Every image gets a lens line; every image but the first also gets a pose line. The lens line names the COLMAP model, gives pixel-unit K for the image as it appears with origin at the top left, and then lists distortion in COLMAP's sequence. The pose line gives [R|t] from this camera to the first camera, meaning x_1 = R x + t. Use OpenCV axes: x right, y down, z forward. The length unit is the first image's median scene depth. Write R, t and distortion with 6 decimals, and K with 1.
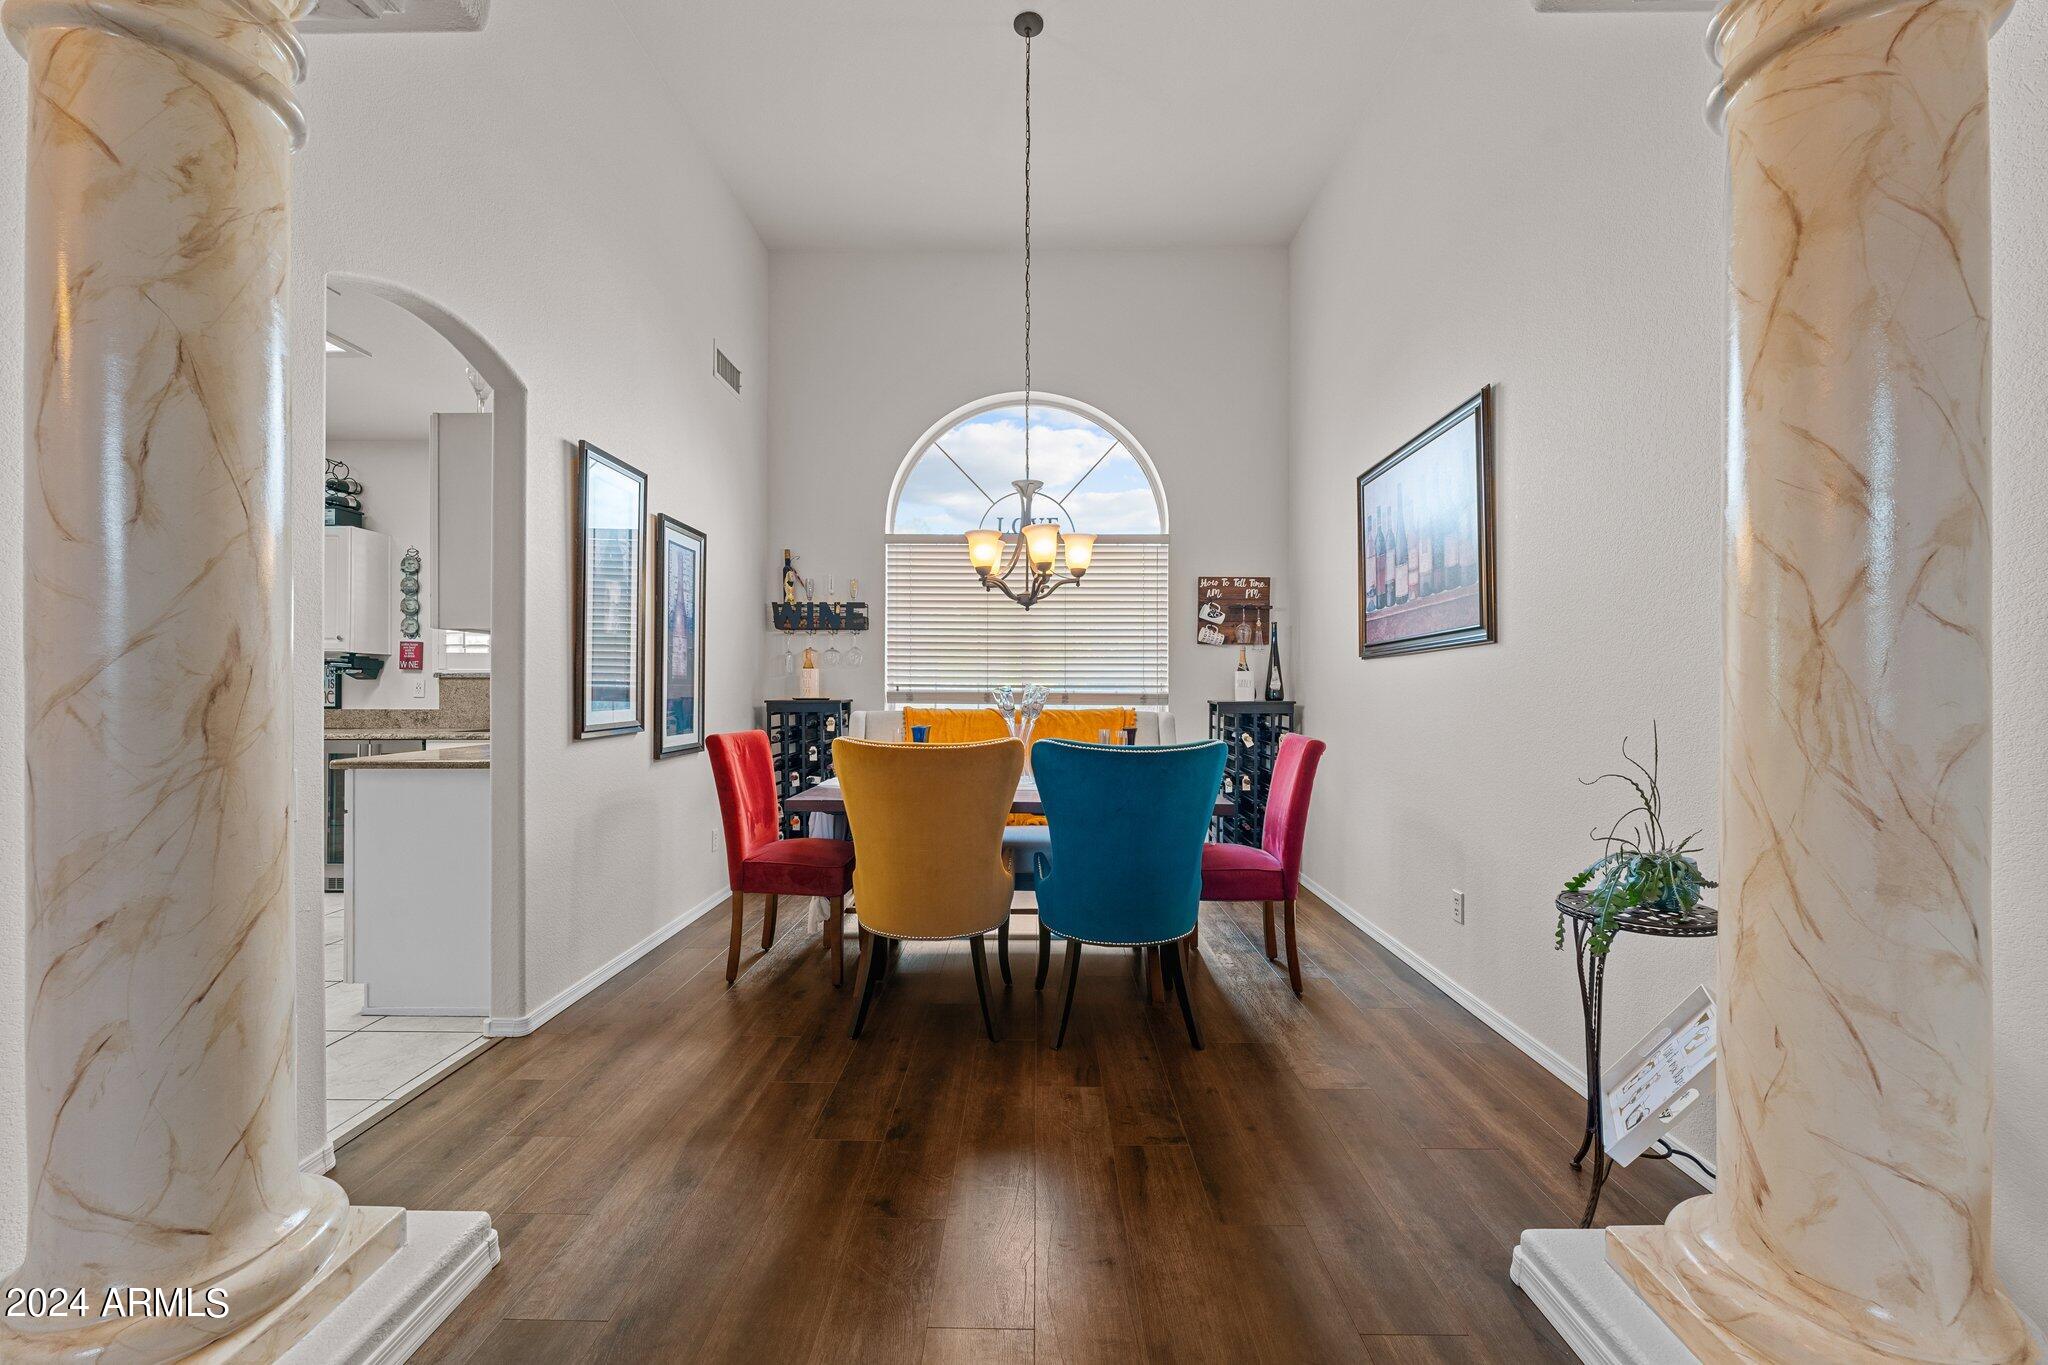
lens RADIAL K [[809.0, 0, 1018.4], [0, 809.0, 685.5], [0, 0, 1]] dist [-0.000096, 0.000032]
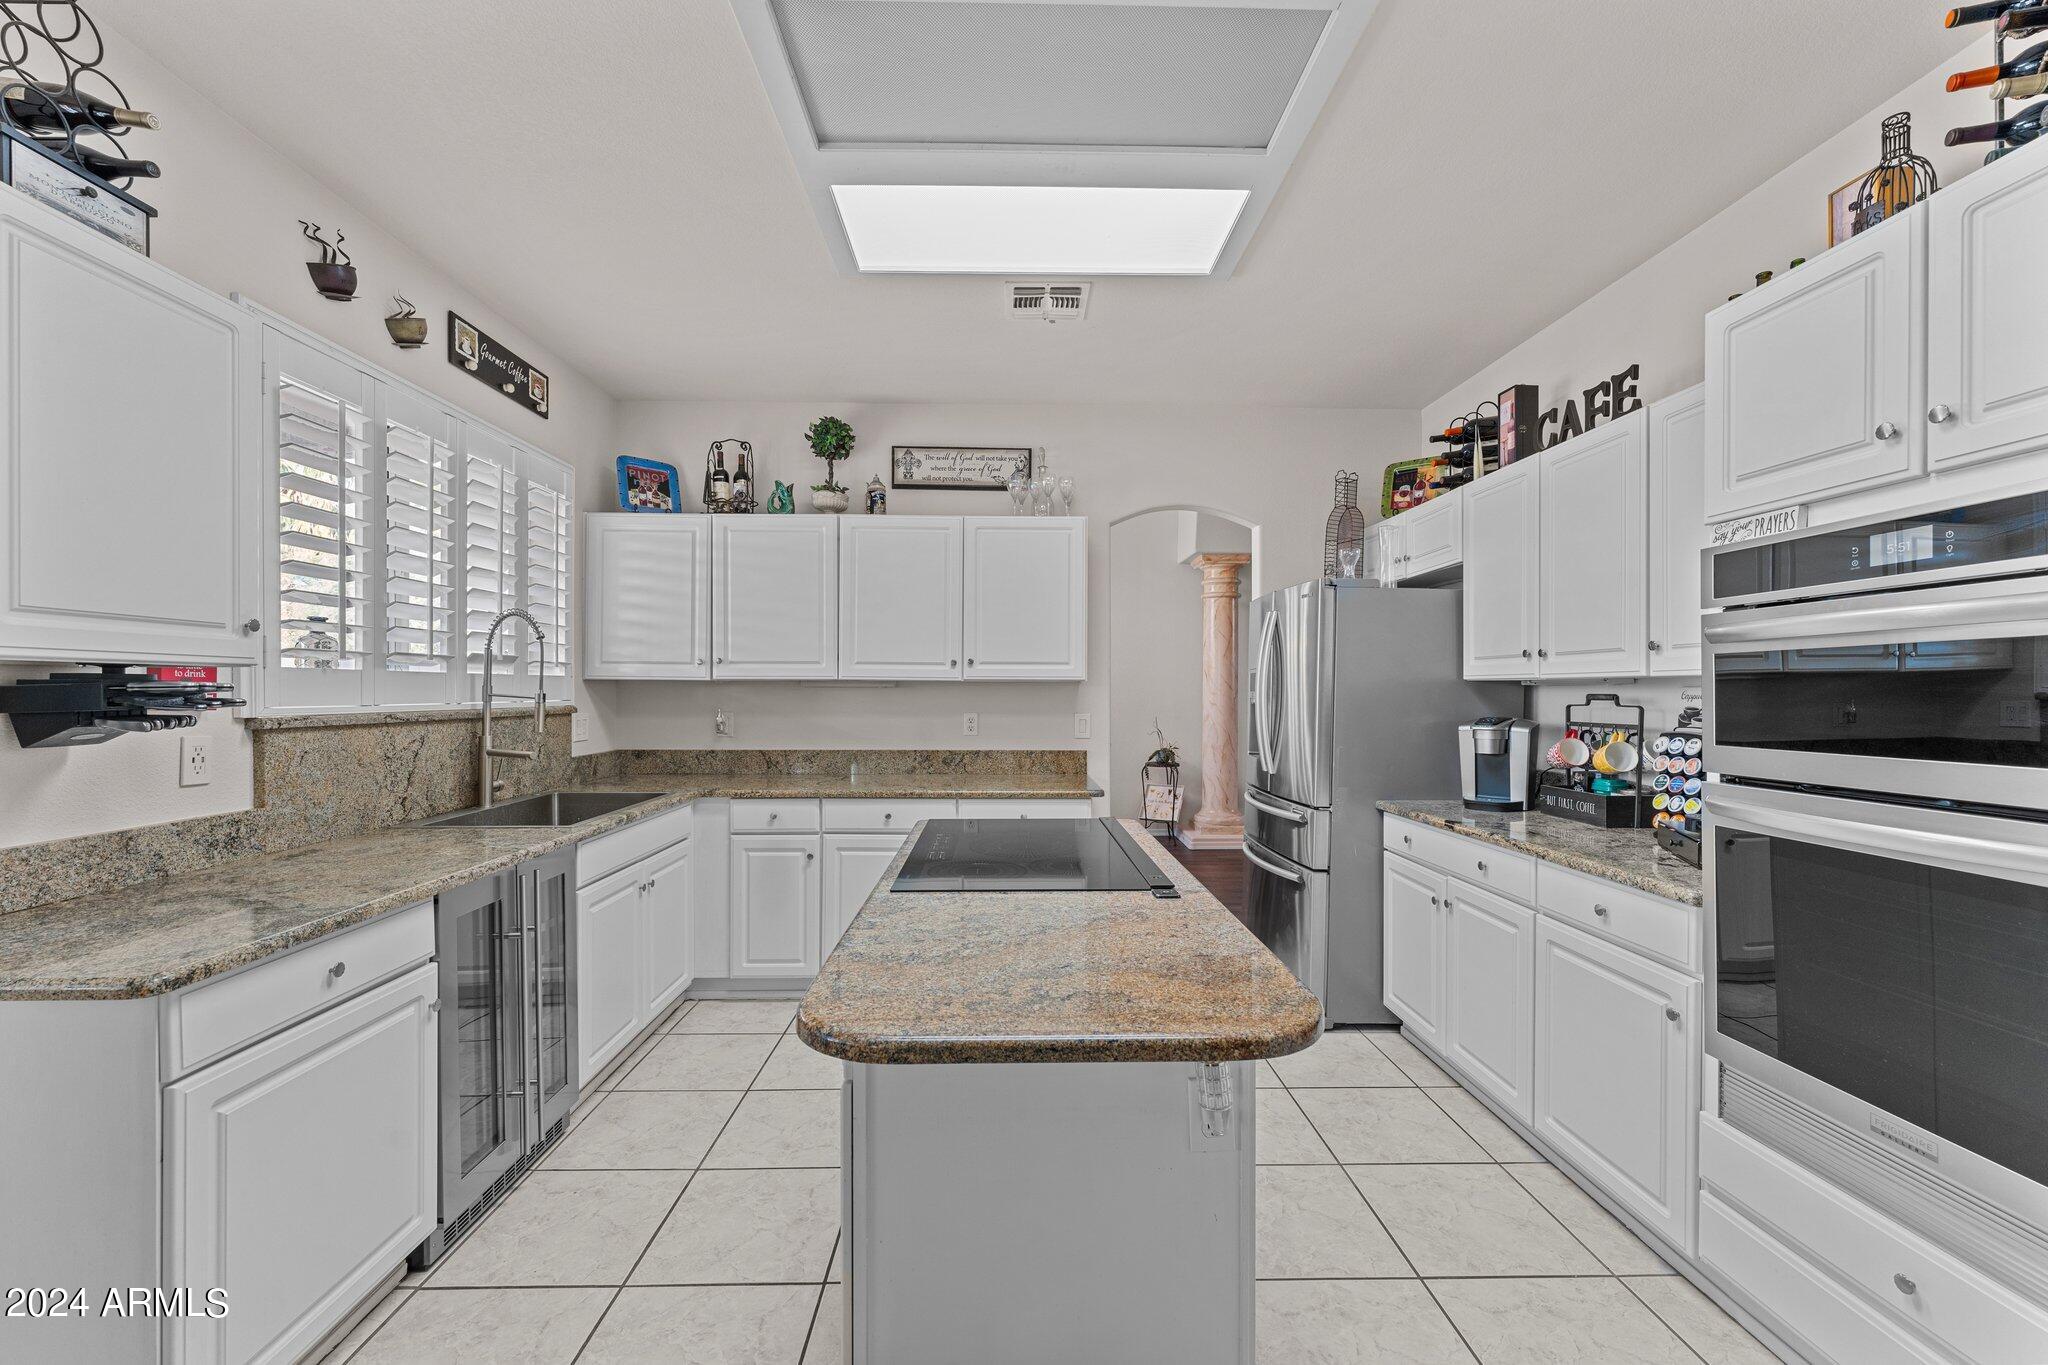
lens RADIAL K [[830.3, 0, 1022.4], [0, 830.3, 692.6], [0, 0, 1]] dist [0.000330, -0.000085]
pose [[-0.043686, -0.005883, 0.999028, -1.141928], [-0.002807, 0.999979, 0.005766, -0.031073], [-0.999041, -0.002552, -0.043701, 0.642059]]
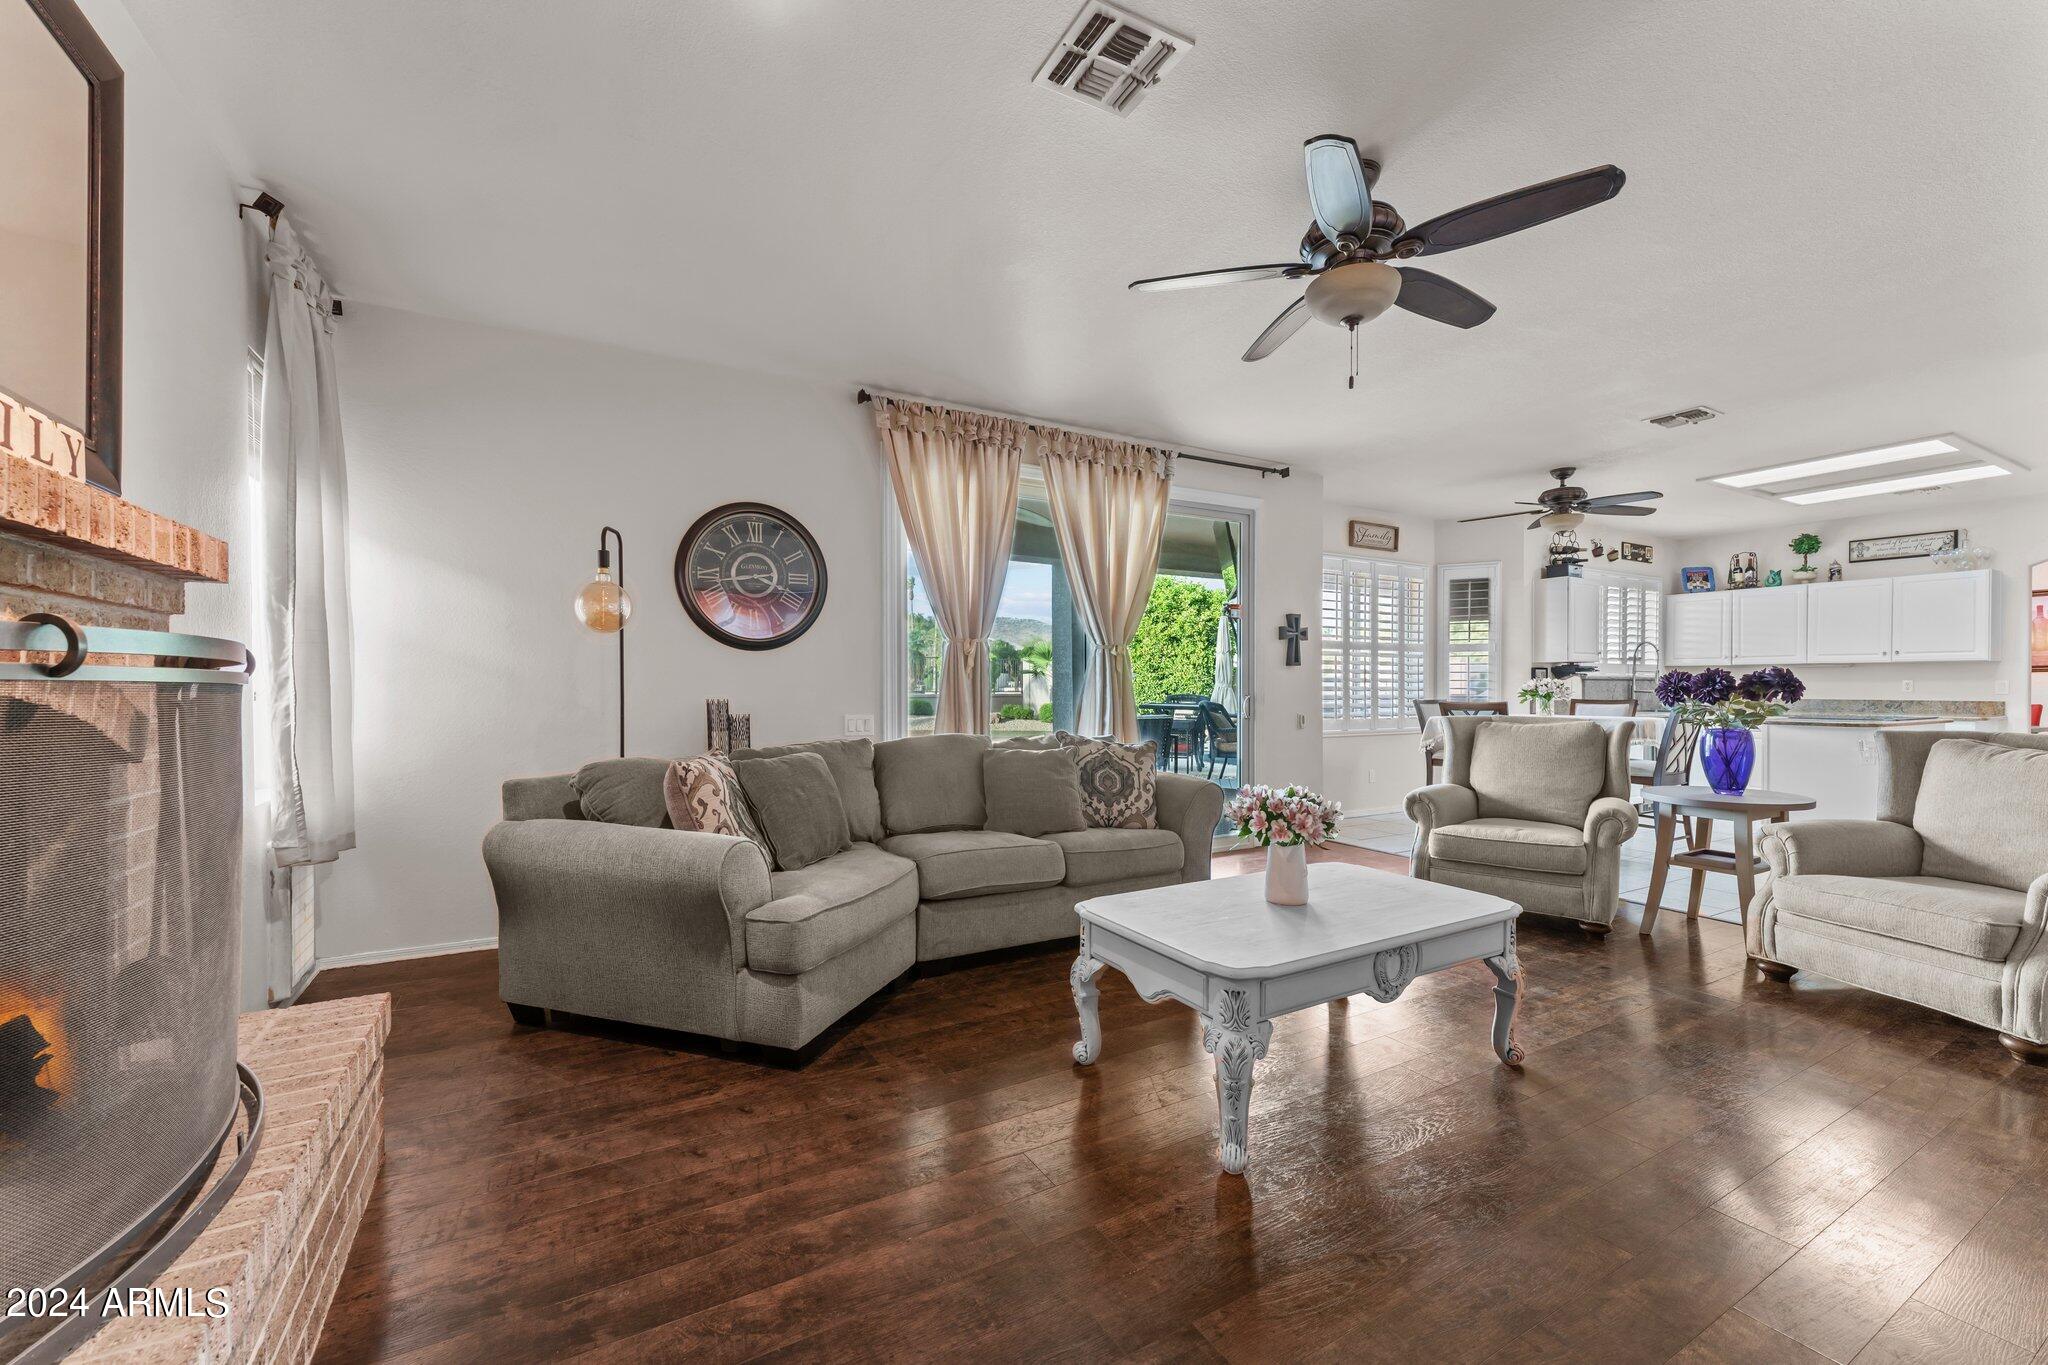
lens RADIAL K [[821.9, 0, 1017.2], [0, 821.9, 693.6], [0, 0, 1]] dist [0.000389, 0.000149]
pose [[0.860014, -0.007202, 0.510219, -2.430027], [0.001175, 0.999926, 0.012134, -0.001983], [-0.510268, -0.009836, 0.859959, 0.210377]]
